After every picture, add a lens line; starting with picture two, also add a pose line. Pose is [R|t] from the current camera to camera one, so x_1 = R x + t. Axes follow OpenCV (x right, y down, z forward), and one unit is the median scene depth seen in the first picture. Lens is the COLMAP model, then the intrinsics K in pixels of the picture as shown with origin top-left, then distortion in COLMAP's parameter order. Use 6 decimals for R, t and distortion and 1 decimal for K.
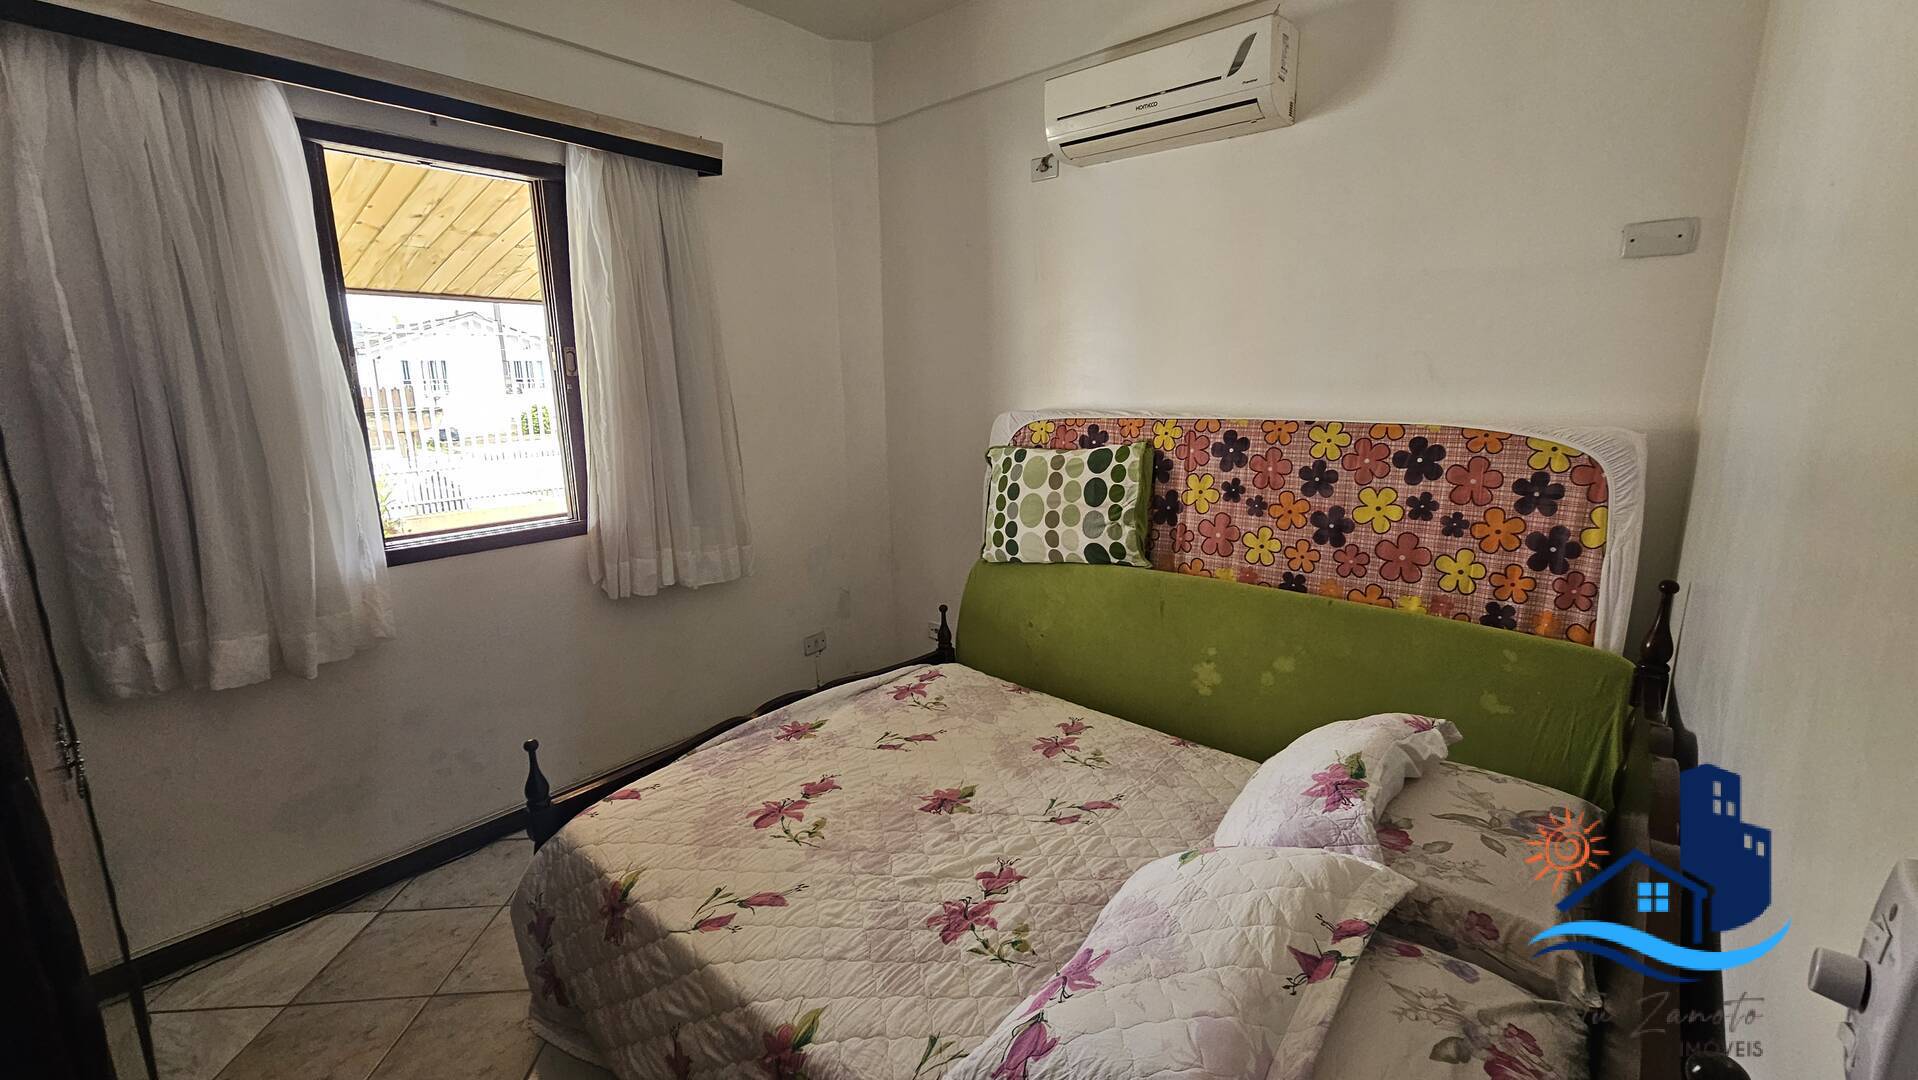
lens RADIAL K [[780.2, 0, 962.1], [0, 780.2, 532.5], [0, 0, 1]] dist [-0.003859, -0.000336]
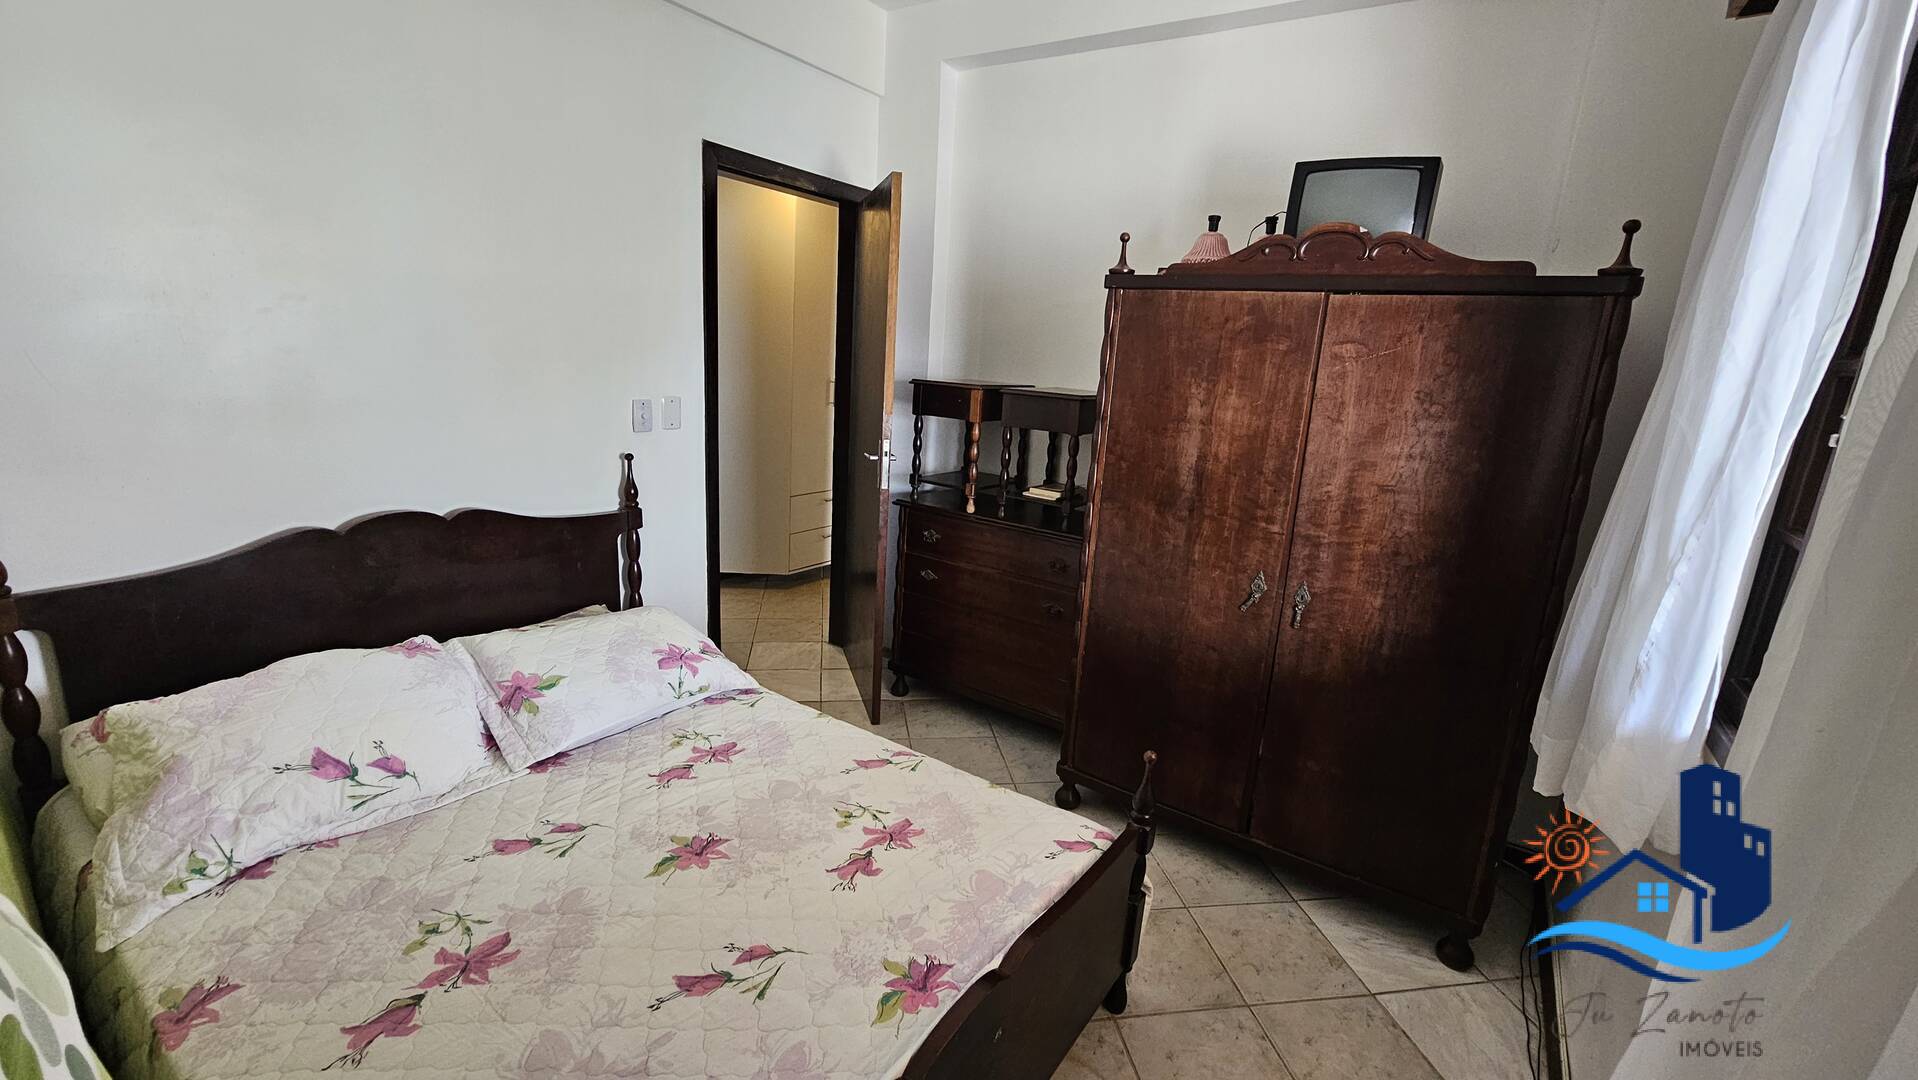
lens RADIAL K [[780.2, 0, 962.1], [0, 780.2, 532.5], [0, 0, 1]] dist [-0.003859, -0.000336]
pose [[-0.992733, -0.028472, -0.116921, -0.196018], [-0.075627, 0.903369, 0.422143, -0.340923], [0.093603, 0.427917, -0.898958, 1.637028]]
